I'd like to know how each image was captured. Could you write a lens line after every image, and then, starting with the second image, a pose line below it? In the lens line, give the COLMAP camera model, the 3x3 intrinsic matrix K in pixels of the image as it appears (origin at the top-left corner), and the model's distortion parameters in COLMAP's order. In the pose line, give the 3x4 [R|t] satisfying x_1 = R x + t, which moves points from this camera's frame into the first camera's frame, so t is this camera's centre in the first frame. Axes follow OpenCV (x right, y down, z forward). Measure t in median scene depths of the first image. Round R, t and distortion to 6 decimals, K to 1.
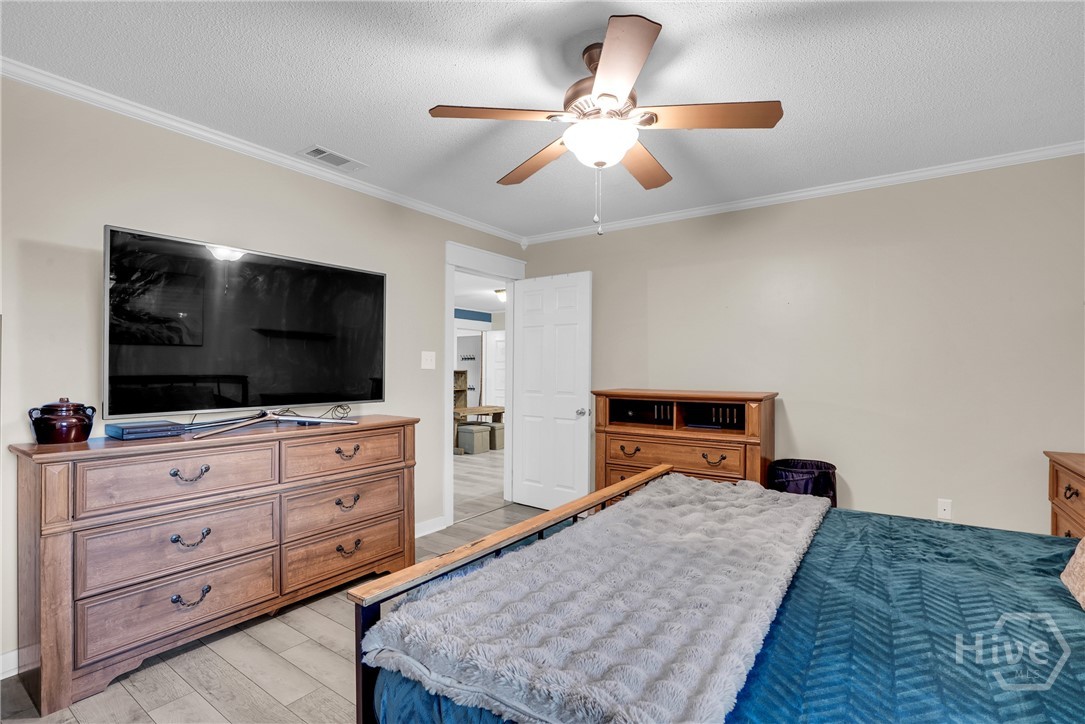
lens RADIAL K [[512.9, 0, 545.7], [0, 512.9, 356.8], [0, 0, 1]] dist [-0.059288, 0.024696]
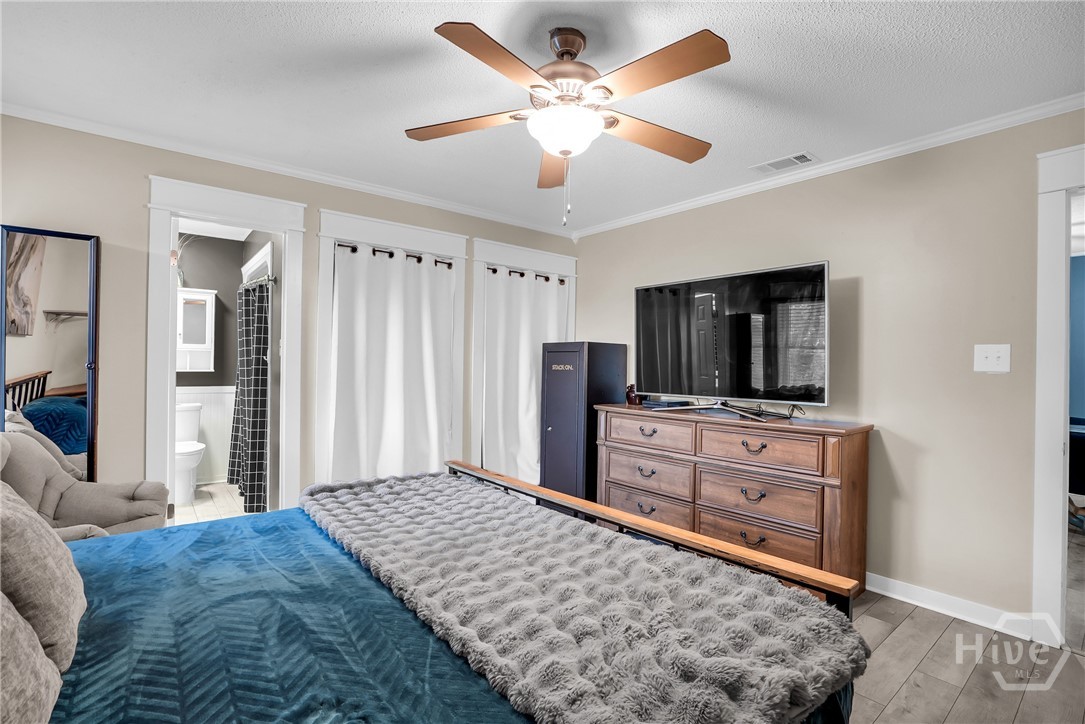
lens RADIAL K [[512.9, 0, 545.7], [0, 512.9, 356.8], [0, 0, 1]] dist [-0.059288, 0.024696]
pose [[-0.265616, -0.020213, -0.963867, 0.785331], [0.003977, 0.999749, -0.022062, 0.023623], [0.964071, -0.009693, -0.265469, 0.919659]]
